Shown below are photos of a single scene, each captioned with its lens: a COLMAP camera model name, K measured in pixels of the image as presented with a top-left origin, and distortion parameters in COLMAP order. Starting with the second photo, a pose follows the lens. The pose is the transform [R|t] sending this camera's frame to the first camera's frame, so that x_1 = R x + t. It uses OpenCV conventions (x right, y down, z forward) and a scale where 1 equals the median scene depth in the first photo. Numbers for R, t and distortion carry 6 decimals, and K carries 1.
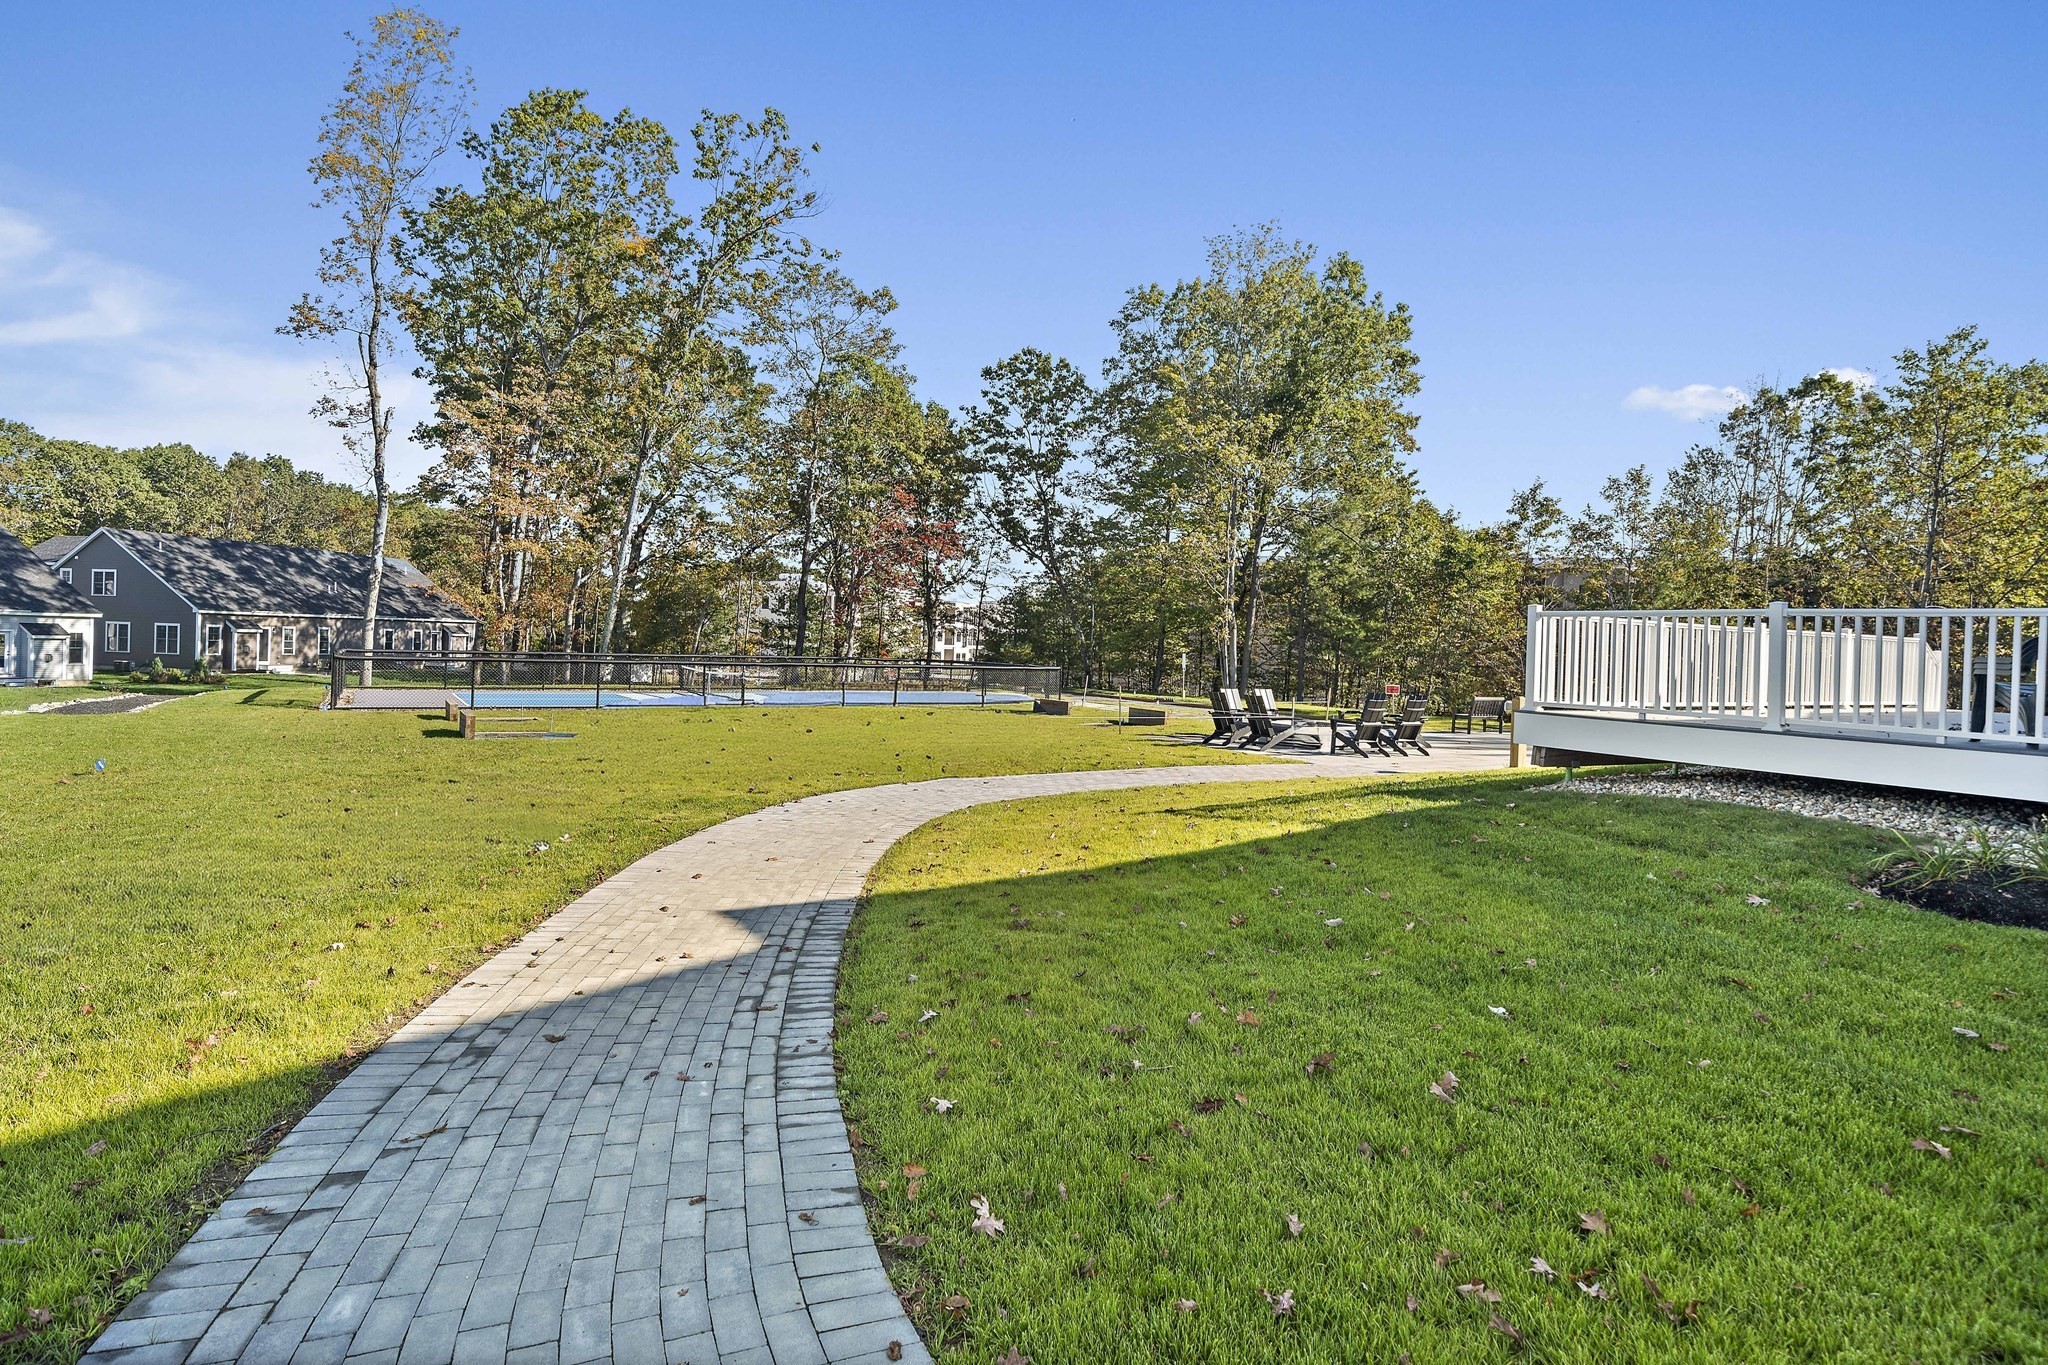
lens RADIAL K [[1067.8, 0, 1018.7], [0, 1067.8, 673.3], [0, 0, 1]] dist [0.000551, 0.000851]
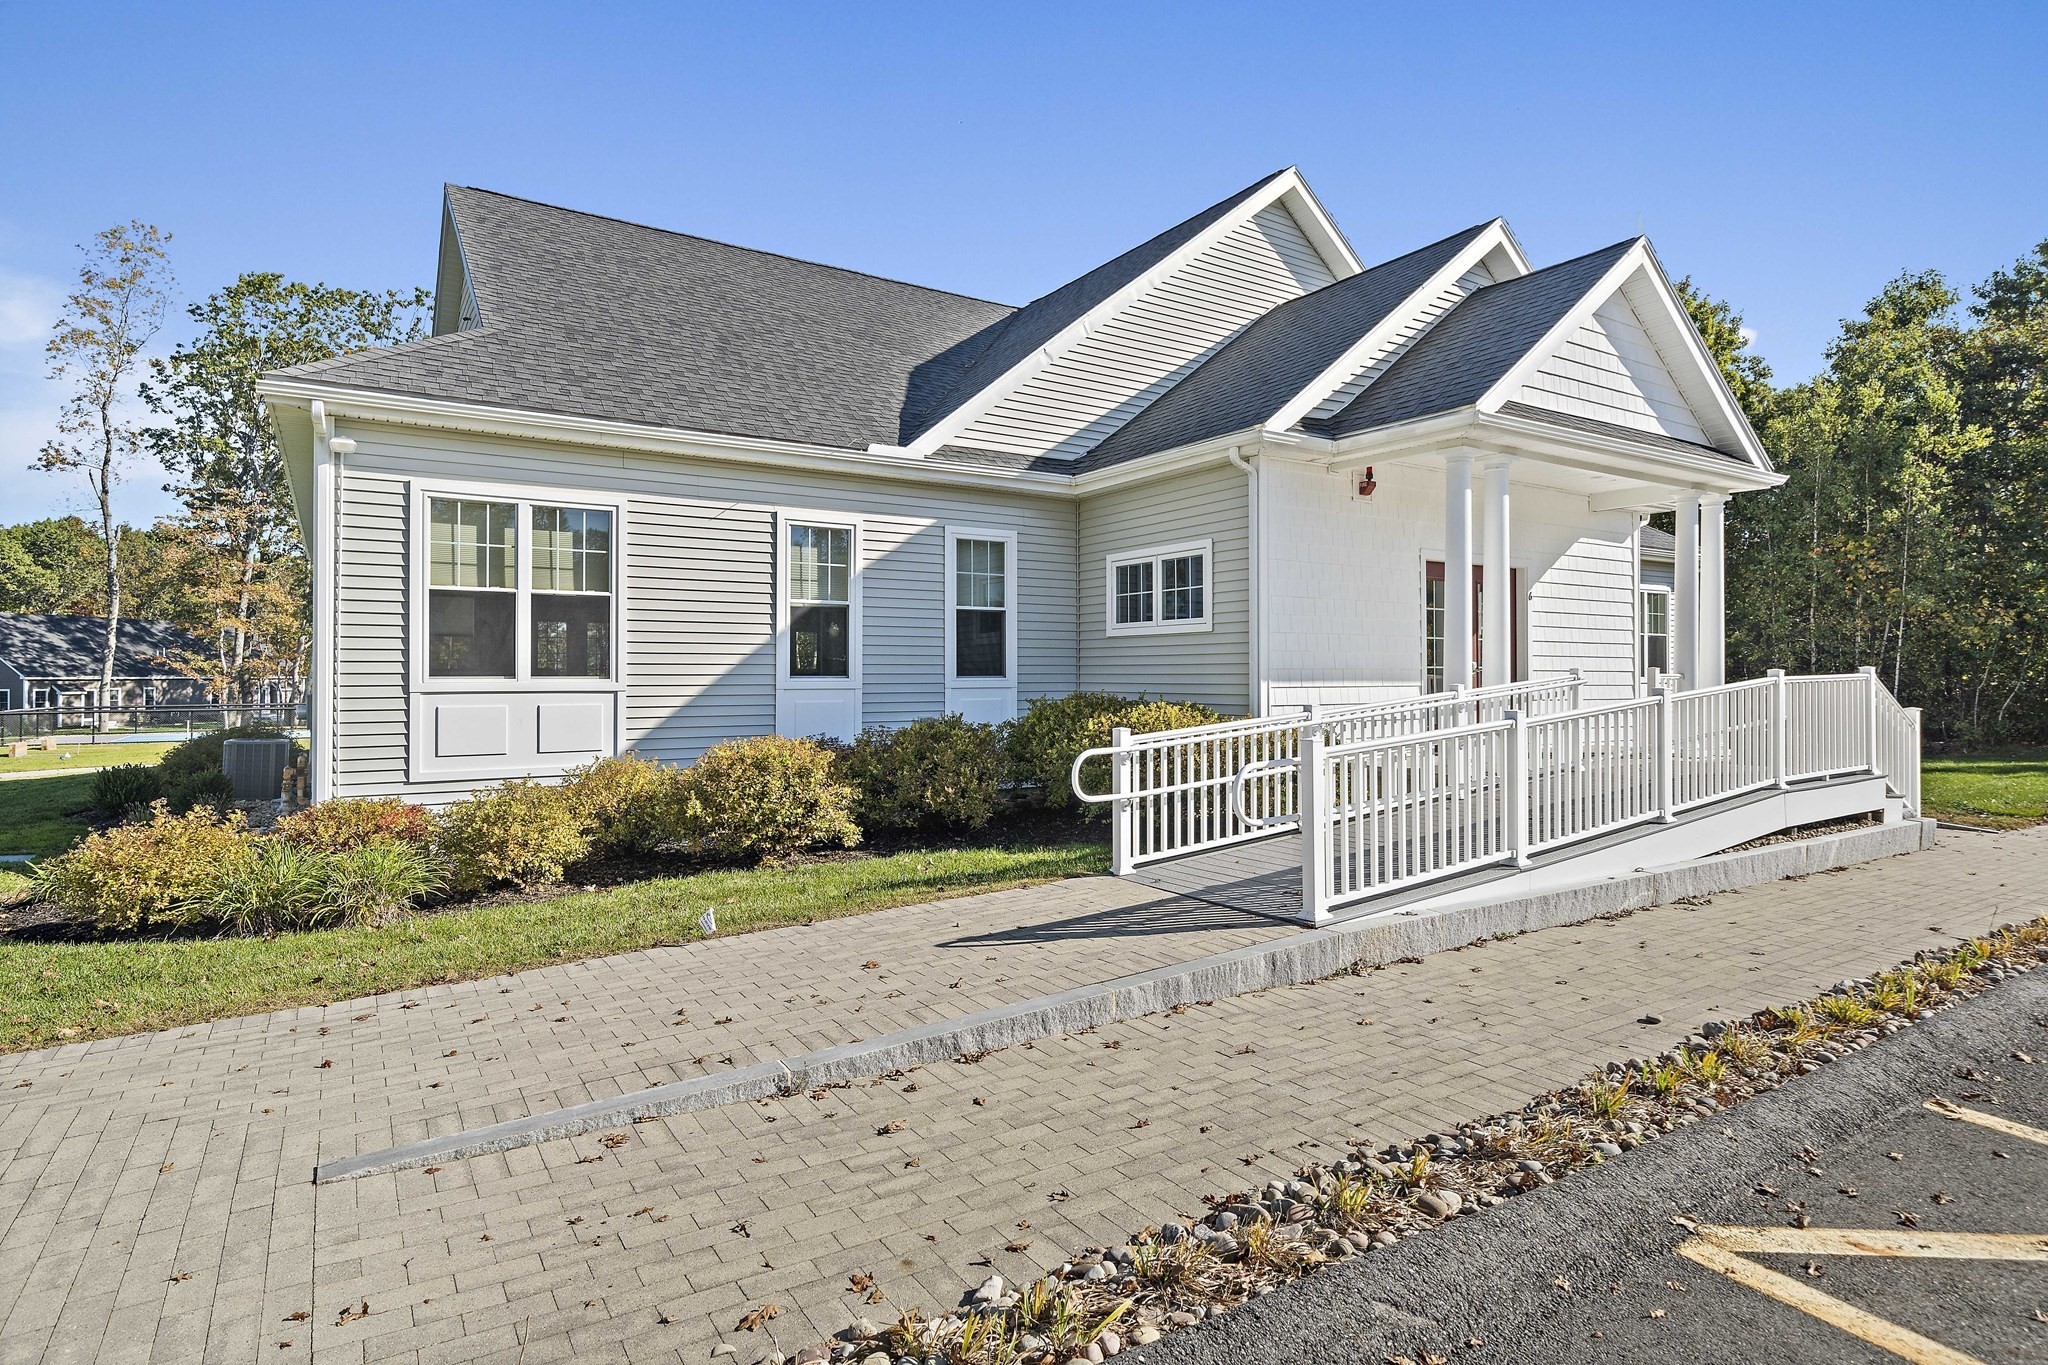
lens RADIAL K [[1067.8, 0, 1028.9], [0, 1067.8, 691.2], [0, 0, 1]] dist [0.000551, 0.000851]
pose [[0.998799, -0.033426, 0.035816, 0.286381], [0.033900, 0.999345, -0.012701, 0.008558], [-0.035368, 0.013900, 0.999278, -0.214398]]
